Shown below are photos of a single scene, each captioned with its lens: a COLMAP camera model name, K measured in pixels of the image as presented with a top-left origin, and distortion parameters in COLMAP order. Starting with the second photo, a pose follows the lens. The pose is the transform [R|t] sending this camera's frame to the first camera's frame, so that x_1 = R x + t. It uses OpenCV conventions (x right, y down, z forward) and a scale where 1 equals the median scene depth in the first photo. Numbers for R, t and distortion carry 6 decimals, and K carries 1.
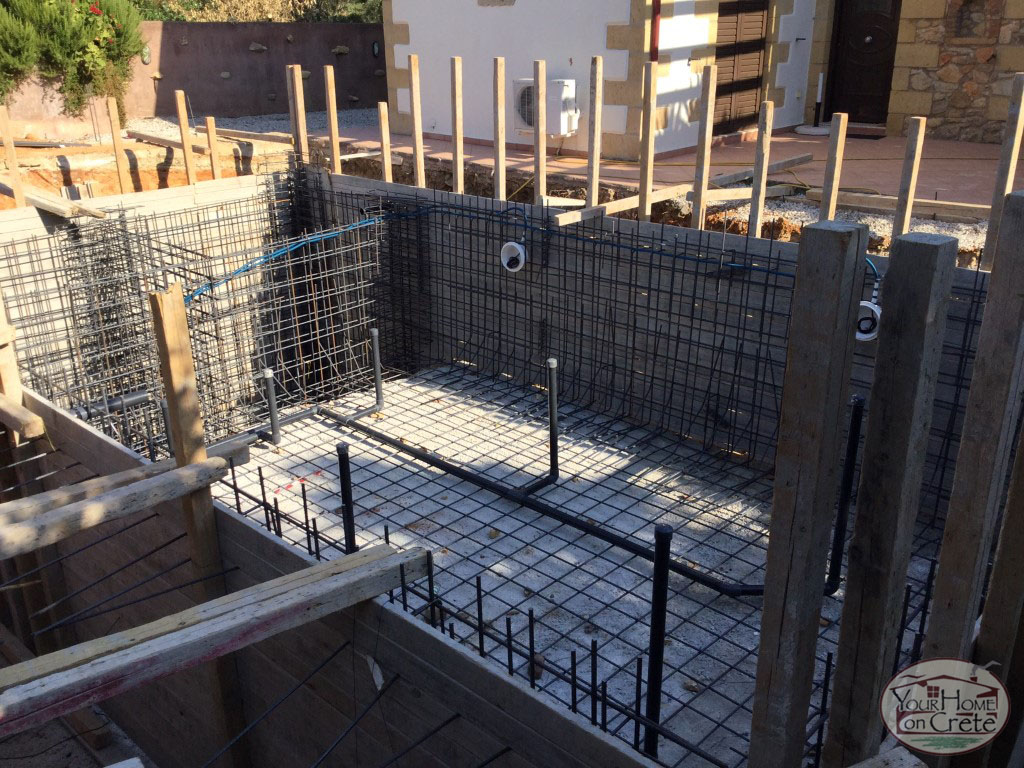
lens RADIAL K [[928.5, 0, 517.1], [0, 928.5, 390.5], [0, 0, 1]] dist [0.105643, -0.181490]
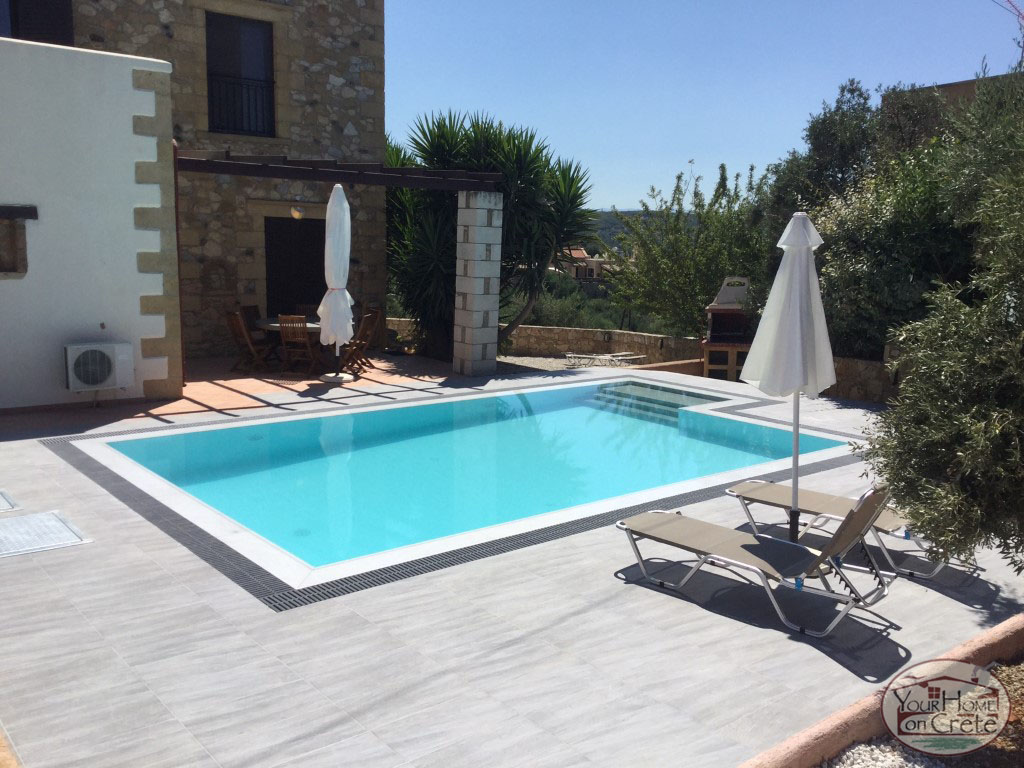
lens RADIAL K [[928.5, 0, 523.8], [0, 928.5, 386.3], [0, 0, 1]] dist [0.105643, -0.181490]
pose [[0.125567, -0.143844, 0.981602, -0.933267], [0.338902, 0.936131, 0.093828, -0.202620], [-0.932405, 0.320885, 0.166296, 0.338628]]
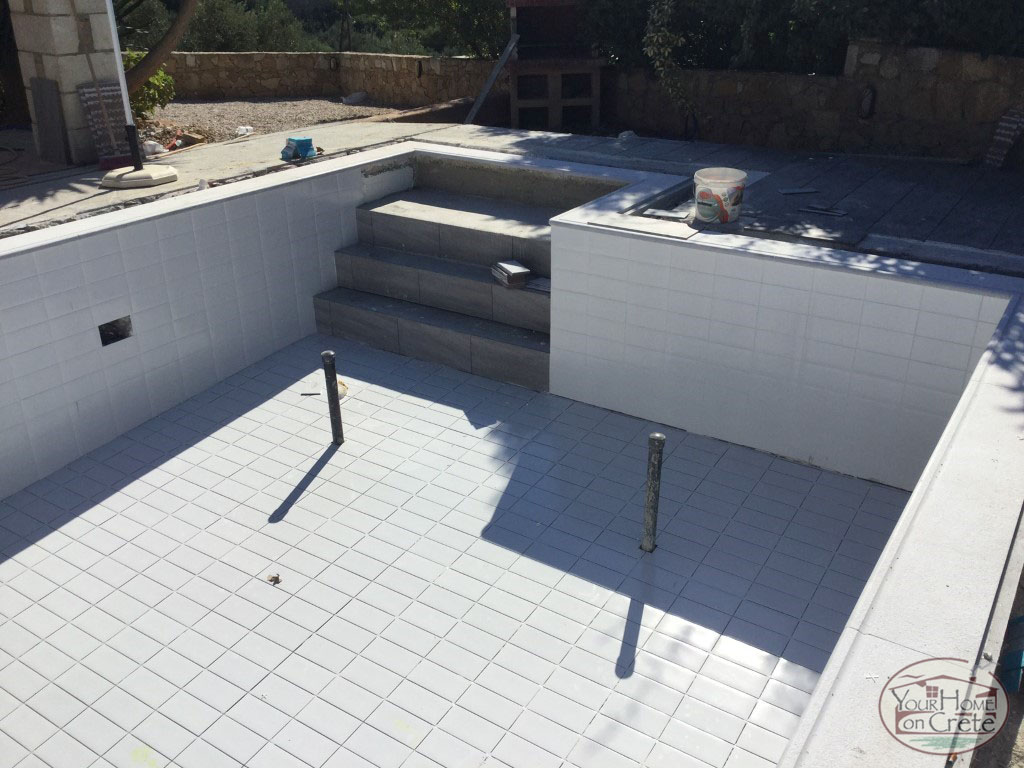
lens RADIAL K [[928.5, 0, 513.8], [0, 928.5, 383.8], [0, 0, 1]] dist [0.105643, -0.181490]
pose [[-0.159203, -0.404124, 0.900743, -0.282540], [0.366804, 0.822855, 0.434010, -0.159894], [-0.916575, 0.399492, 0.017234, 0.406672]]
